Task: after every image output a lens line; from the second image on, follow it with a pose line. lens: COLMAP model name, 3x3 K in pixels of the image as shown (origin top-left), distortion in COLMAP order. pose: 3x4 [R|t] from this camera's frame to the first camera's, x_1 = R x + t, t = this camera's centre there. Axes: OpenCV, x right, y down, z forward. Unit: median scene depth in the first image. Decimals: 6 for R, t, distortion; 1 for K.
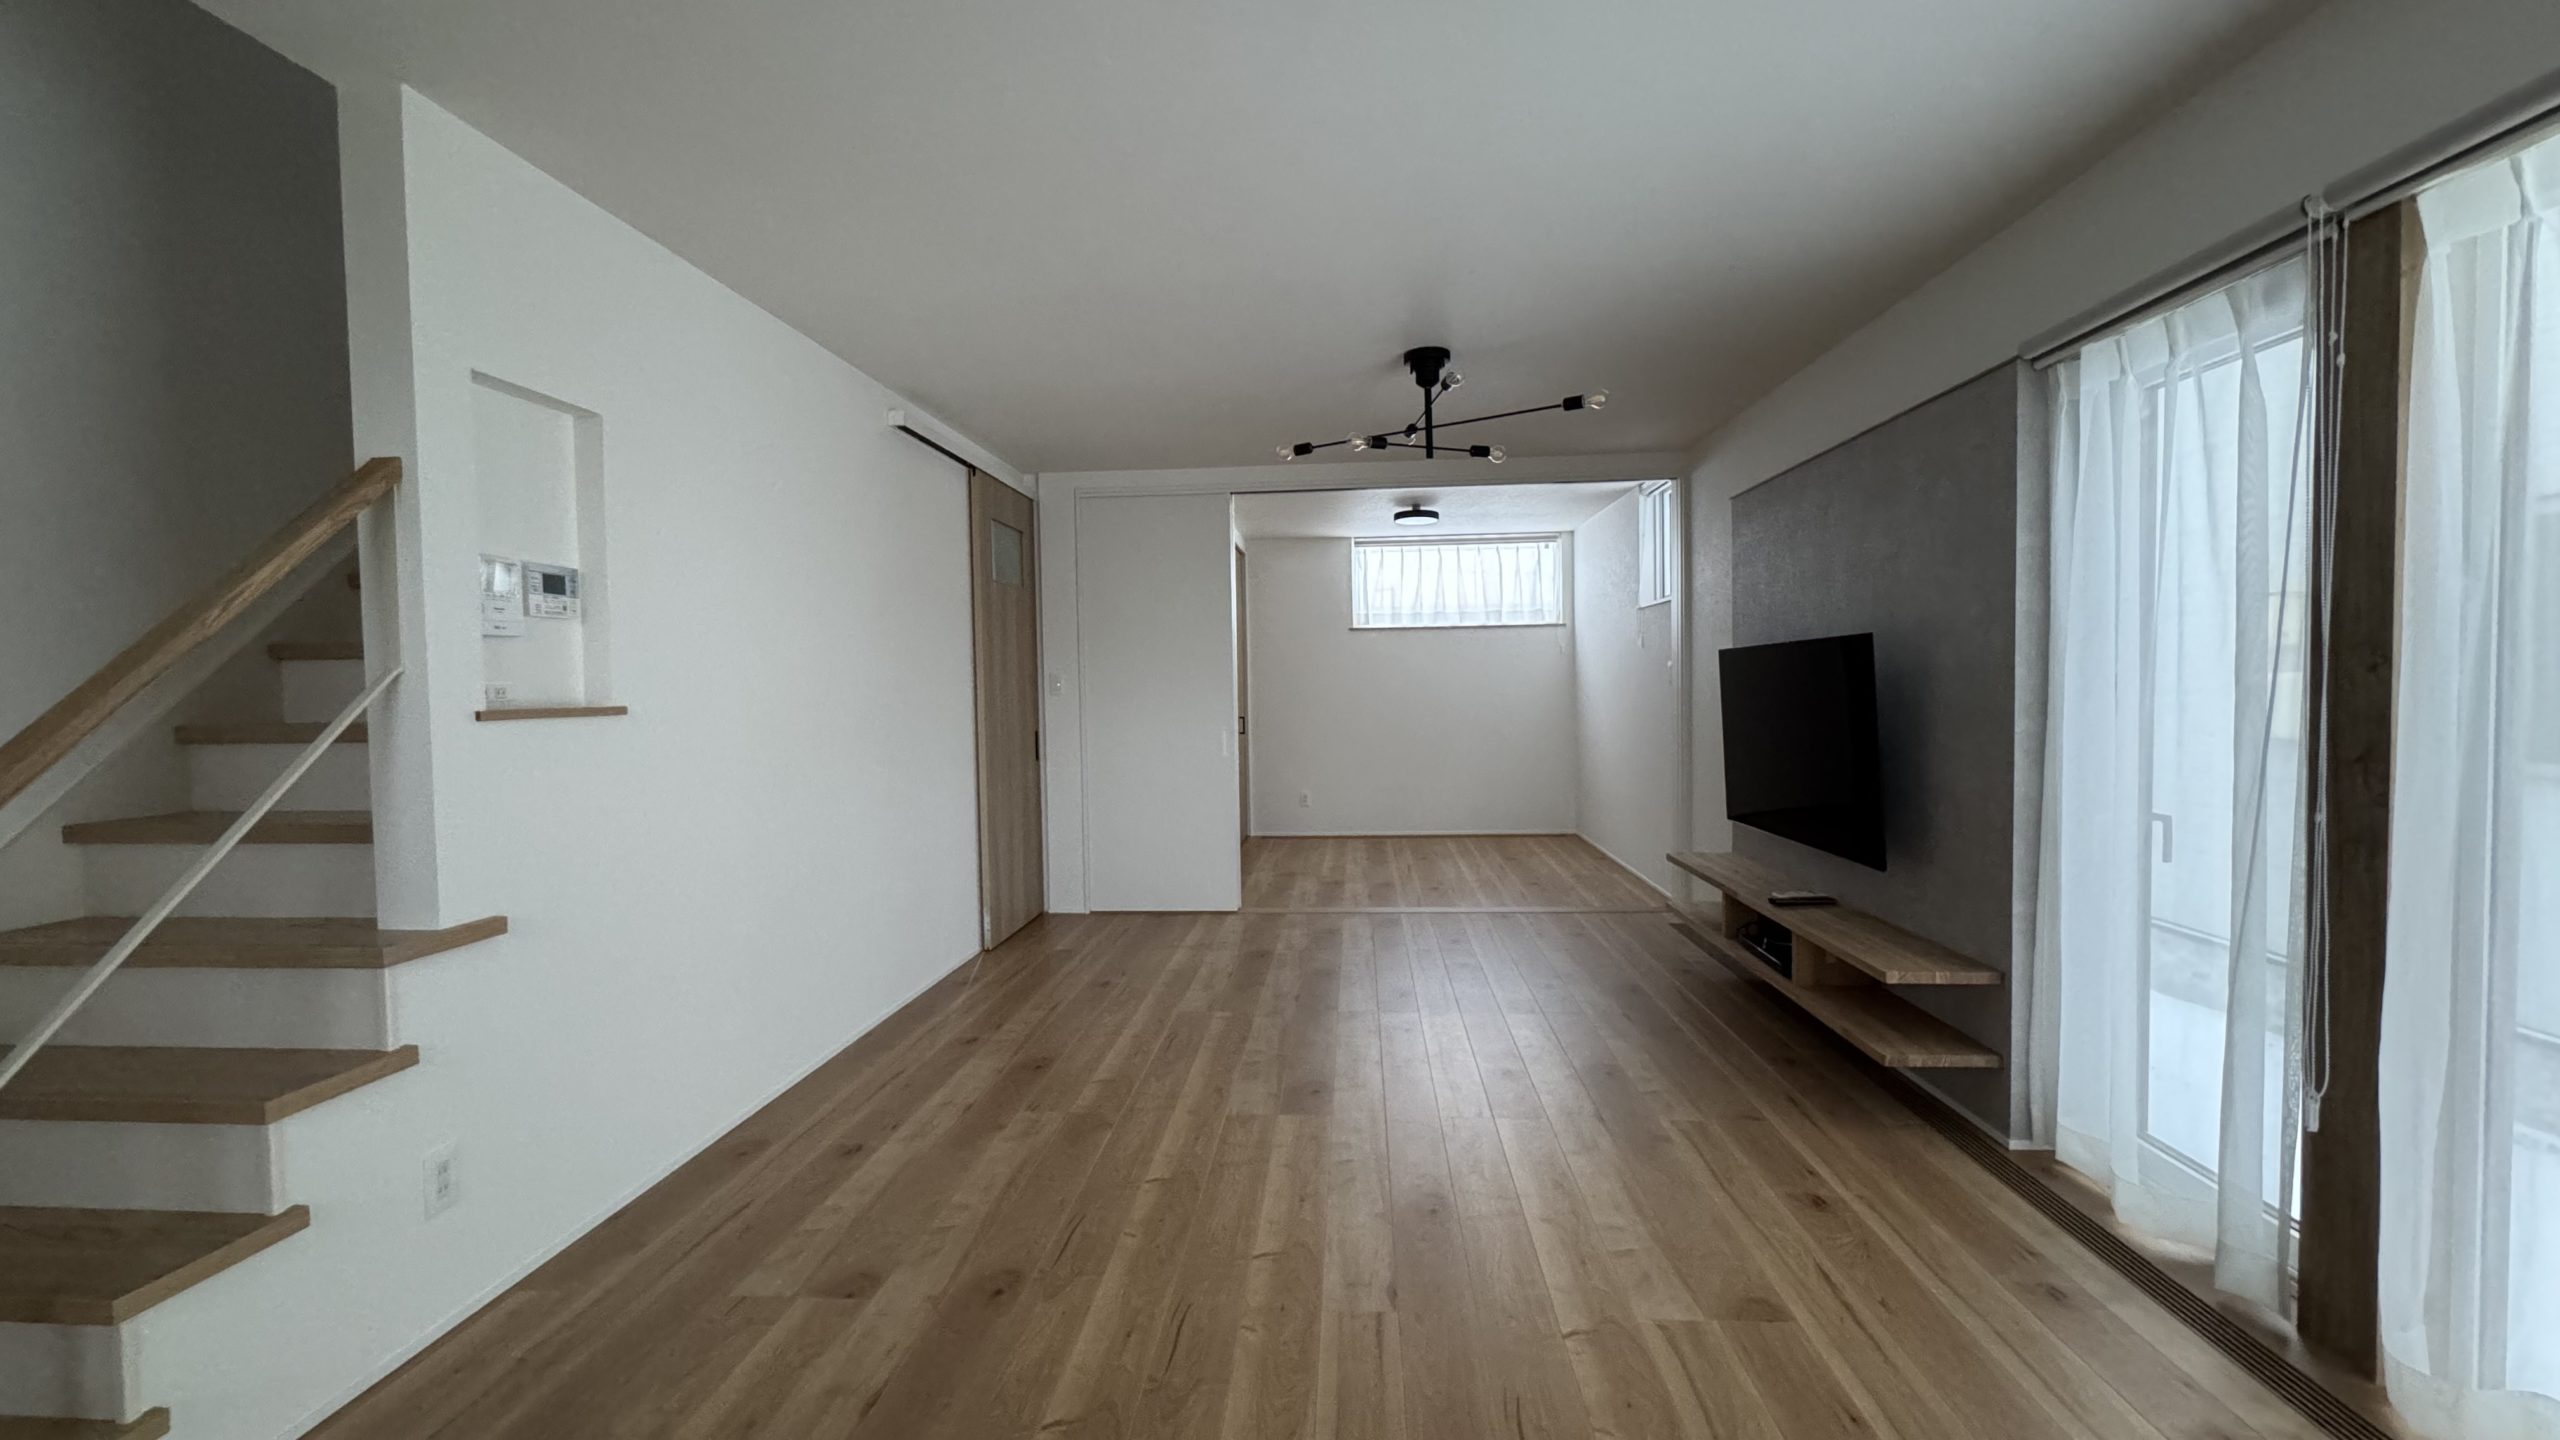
lens RADIAL K [[1012.0, 0, 1281.6], [0, 1012.0, 716.6], [0, 0, 1]] dist [-0.005192, 0.000477]
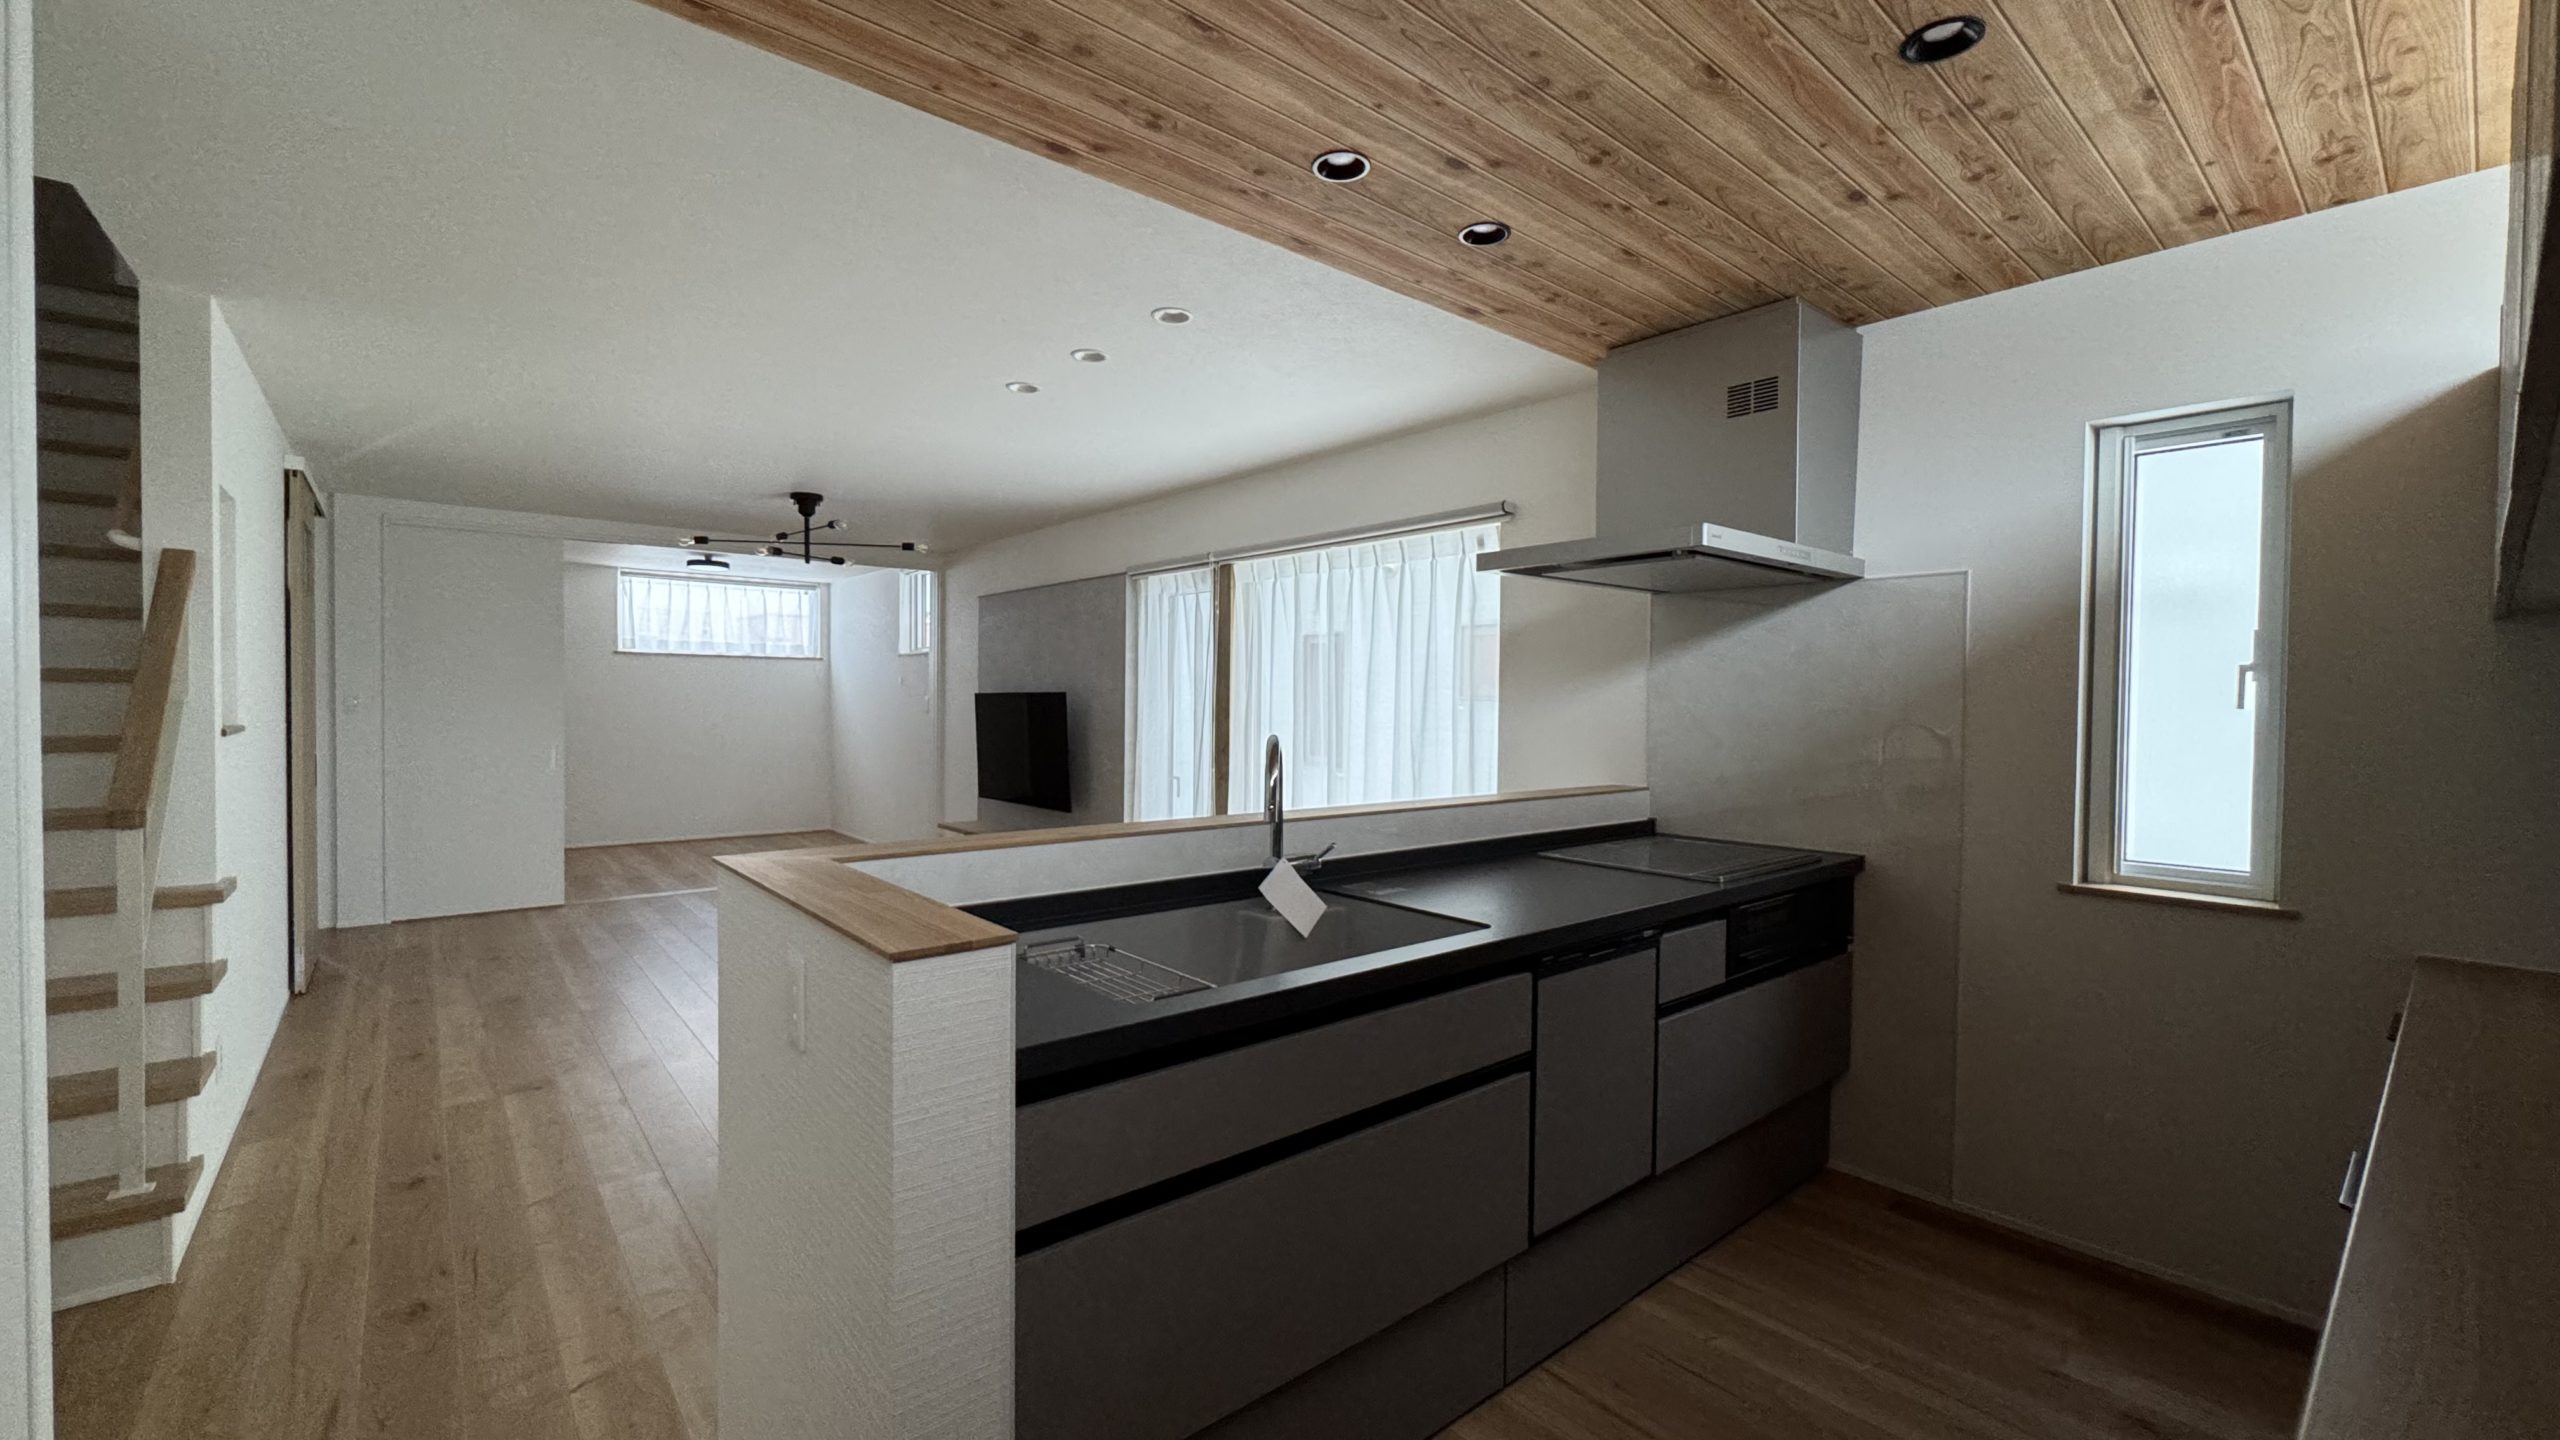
lens RADIAL K [[1012.0, 0, 1281.4], [0, 1012.0, 719.1], [0, 0, 1]] dist [-0.005192, 0.000477]
pose [[0.708194, 0.011382, 0.705926, -0.453917], [-0.000544, 0.999879, -0.015575, 0.001514], [-0.706018, 0.010646, 0.708114, -0.621713]]
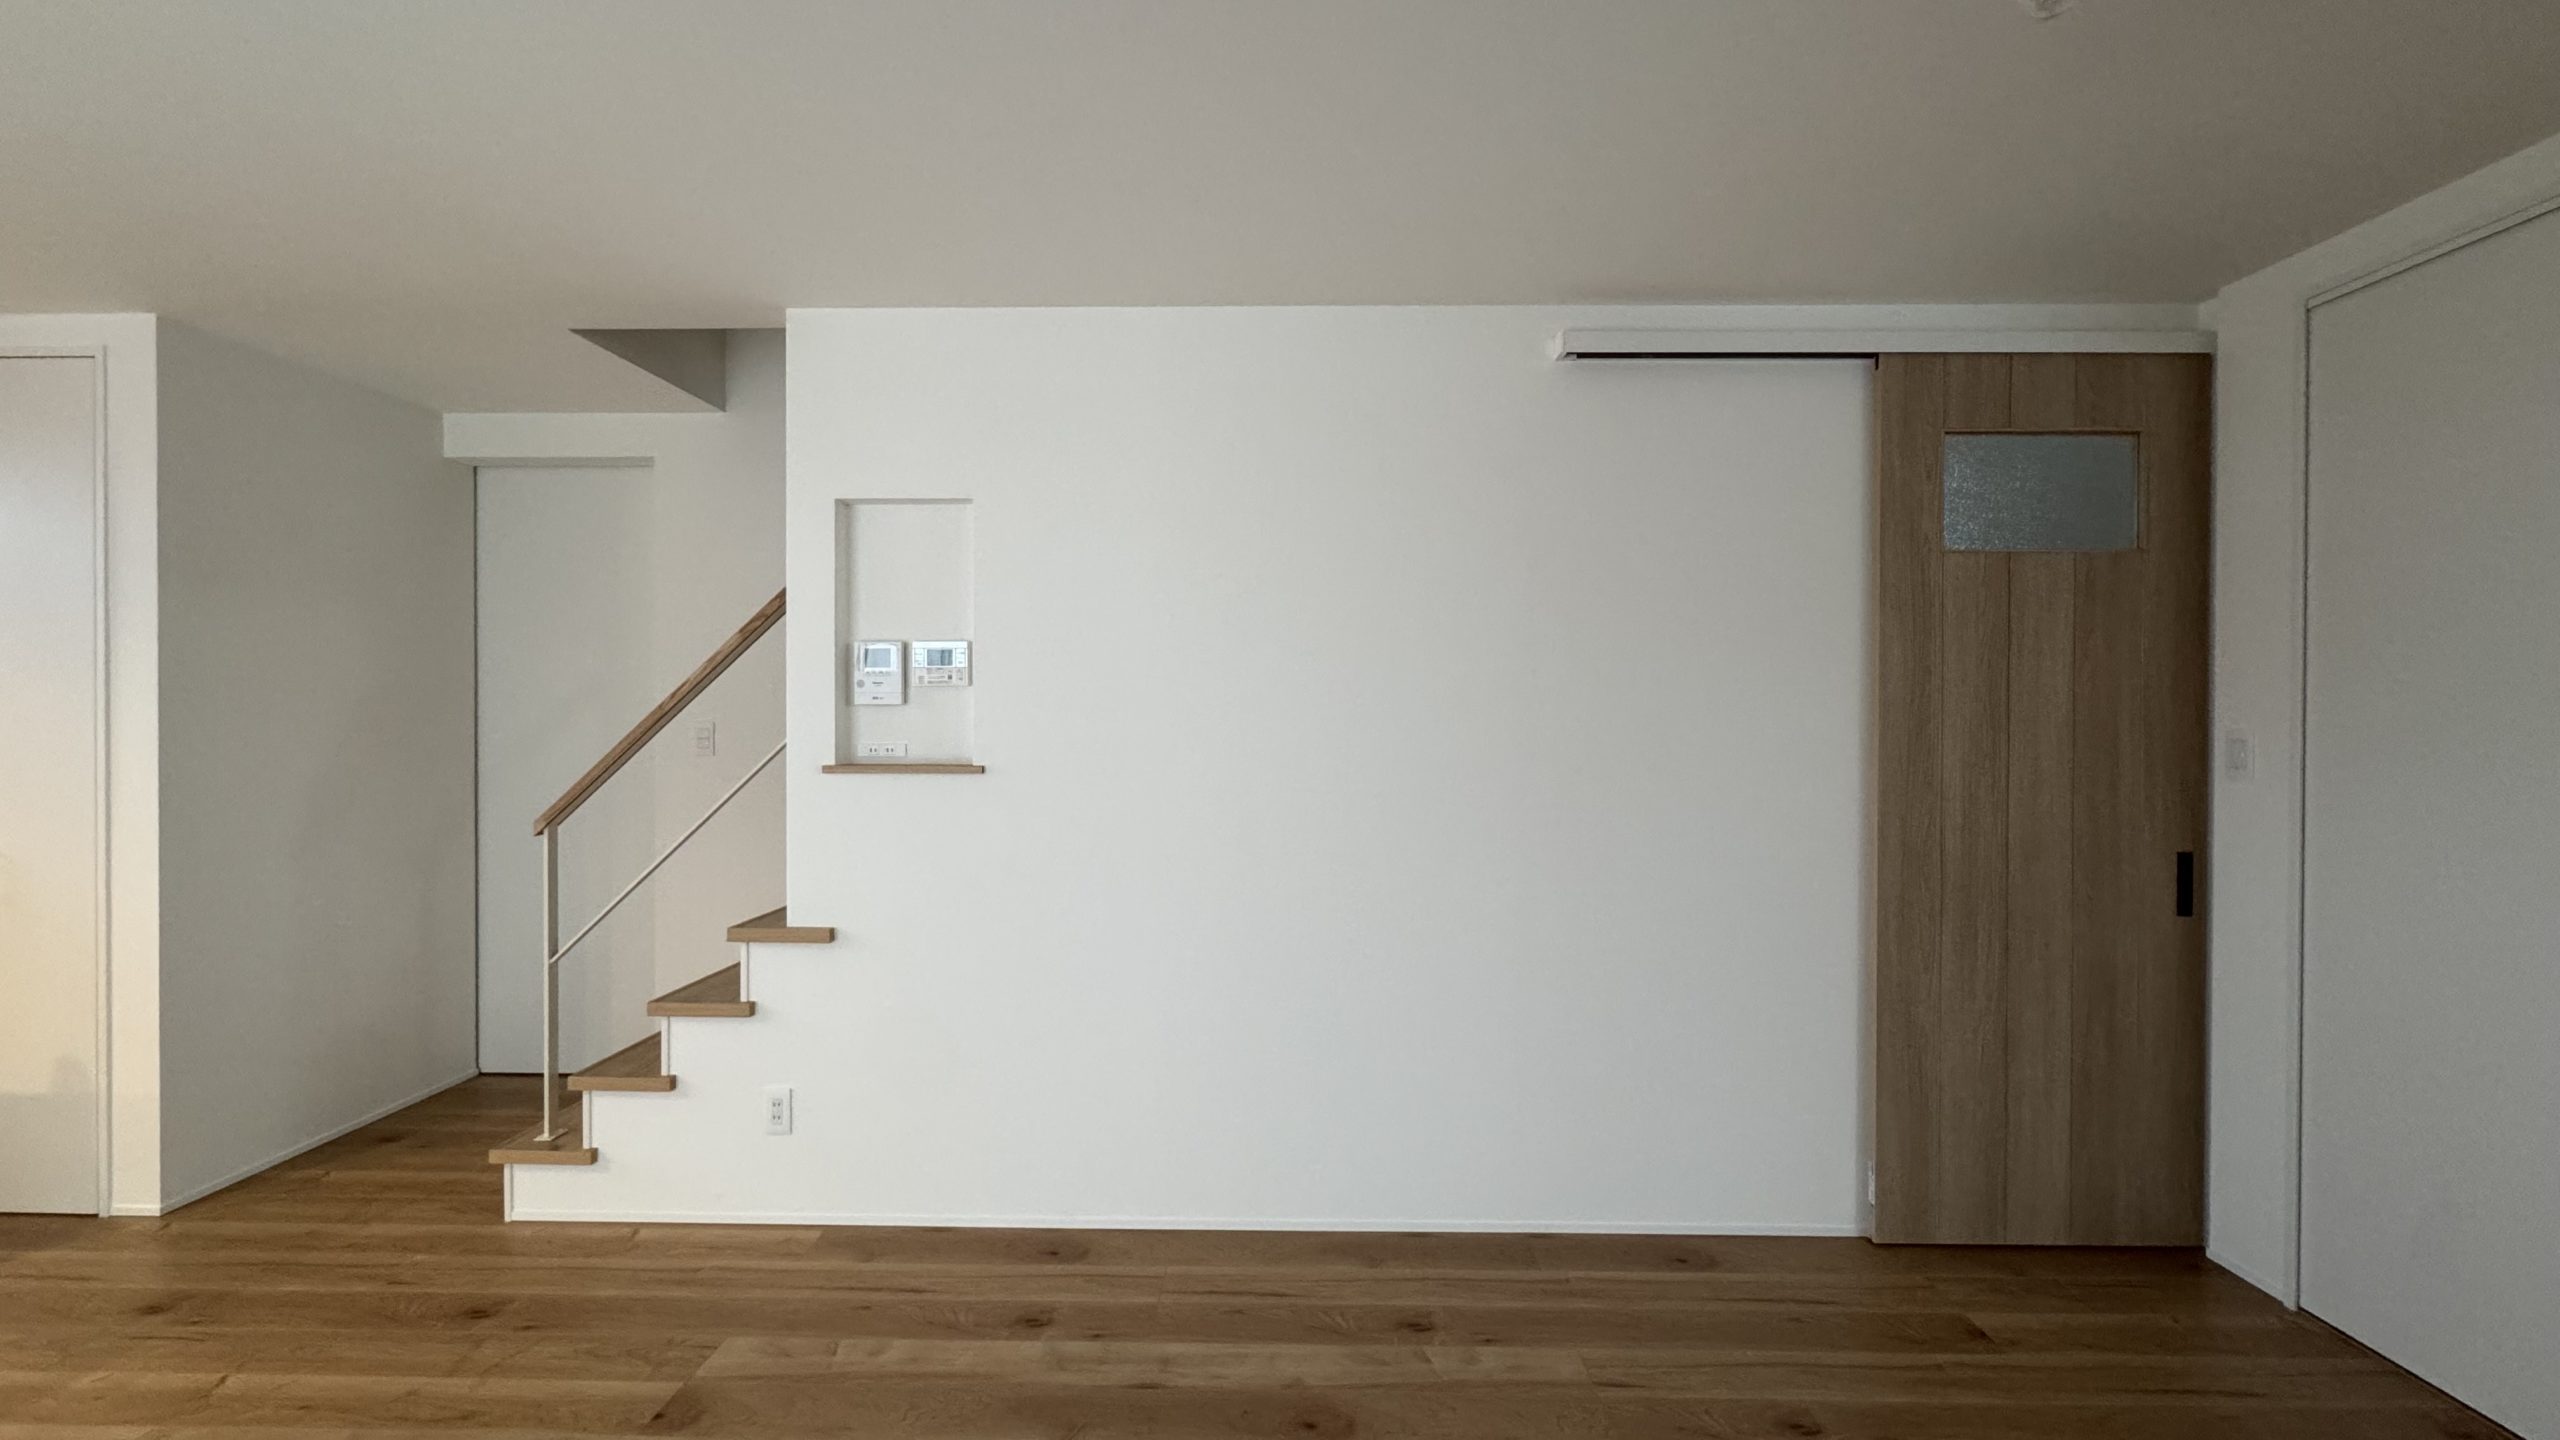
lens RADIAL K [[1012.0, 0, 1274.5], [0, 1012.0, 725.3], [0, 0, 1]] dist [-0.005192, 0.000477]
pose [[0.058304, 0.026496, -0.997947, 0.316718], [-0.035893, 0.999057, 0.024428, -0.066080], [0.997653, 0.034395, 0.059200, 0.912696]]
